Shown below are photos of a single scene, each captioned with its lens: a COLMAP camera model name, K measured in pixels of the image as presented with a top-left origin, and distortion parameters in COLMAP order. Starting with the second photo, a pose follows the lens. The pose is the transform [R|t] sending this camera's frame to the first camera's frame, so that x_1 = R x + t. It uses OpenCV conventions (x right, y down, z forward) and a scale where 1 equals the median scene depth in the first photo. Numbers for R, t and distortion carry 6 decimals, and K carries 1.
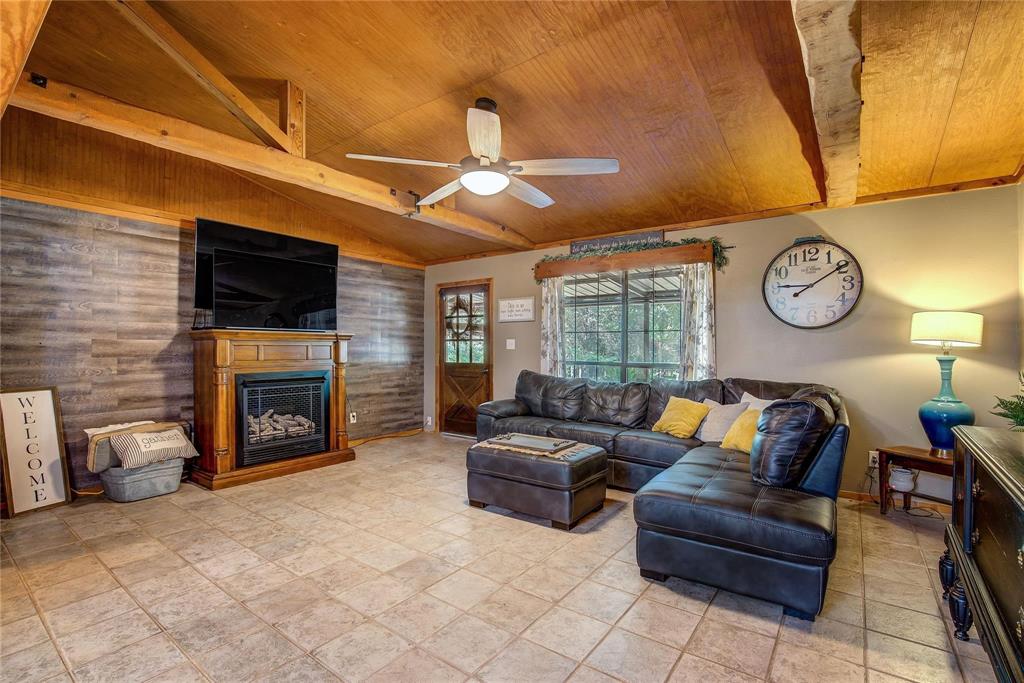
lens RADIAL K [[468.0, 0, 516.5], [0, 468.0, 346.4], [0, 0, 1]] dist [-0.041898, 0.009522]
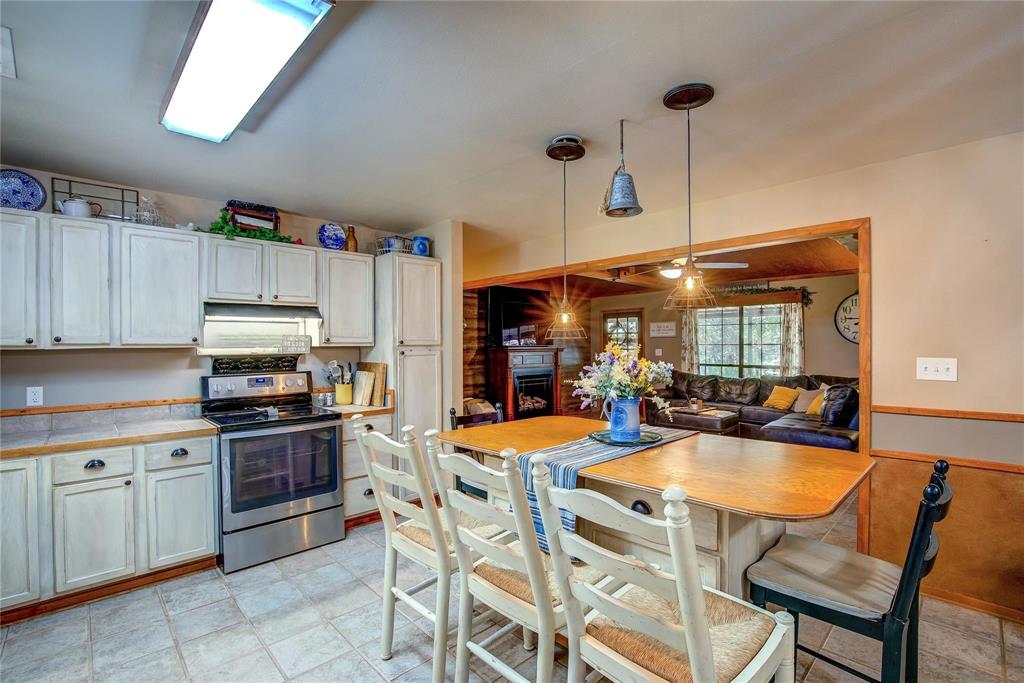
lens RADIAL K [[468.0, 0, 516.5], [0, 468.0, 346.4], [0, 0, 1]] dist [-0.041898, 0.009522]
pose [[0.985473, -0.007424, -0.169669, -0.225185], [0.007920, 0.999966, 0.002251, -0.033096], [0.169647, -0.003562, 0.985498, -0.593072]]
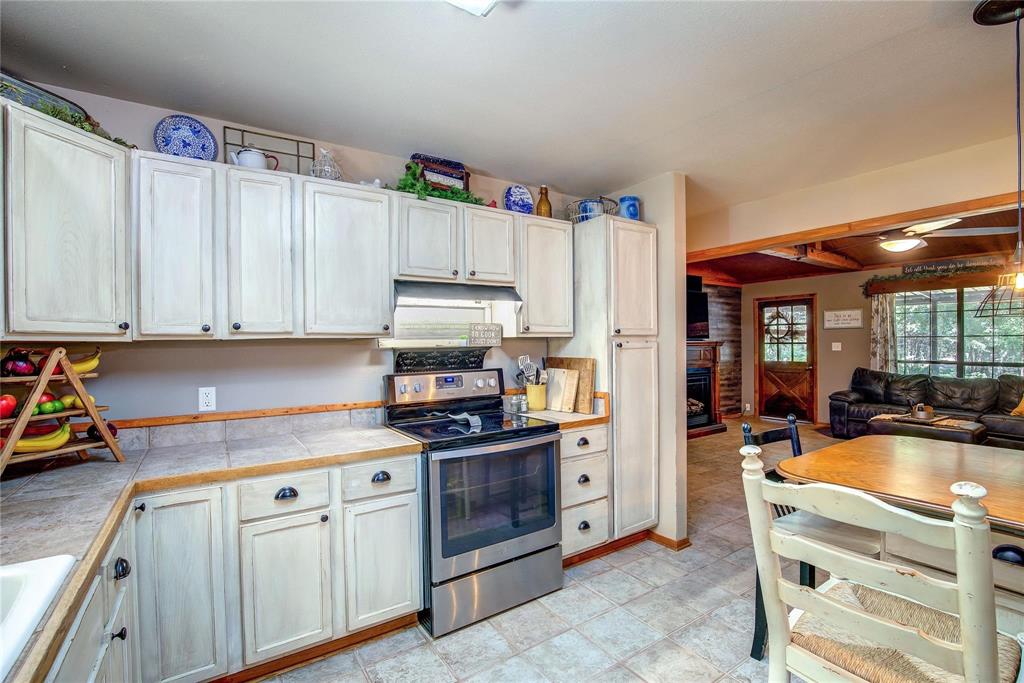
lens RADIAL K [[468.0, 0, 516.5], [0, 468.0, 346.4], [0, 0, 1]] dist [-0.041898, 0.009522]
pose [[0.942009, -0.009211, -0.335460, -0.441649], [0.012484, 0.999893, 0.007601, -0.027239], [0.335355, -0.011348, 0.942024, -0.482330]]
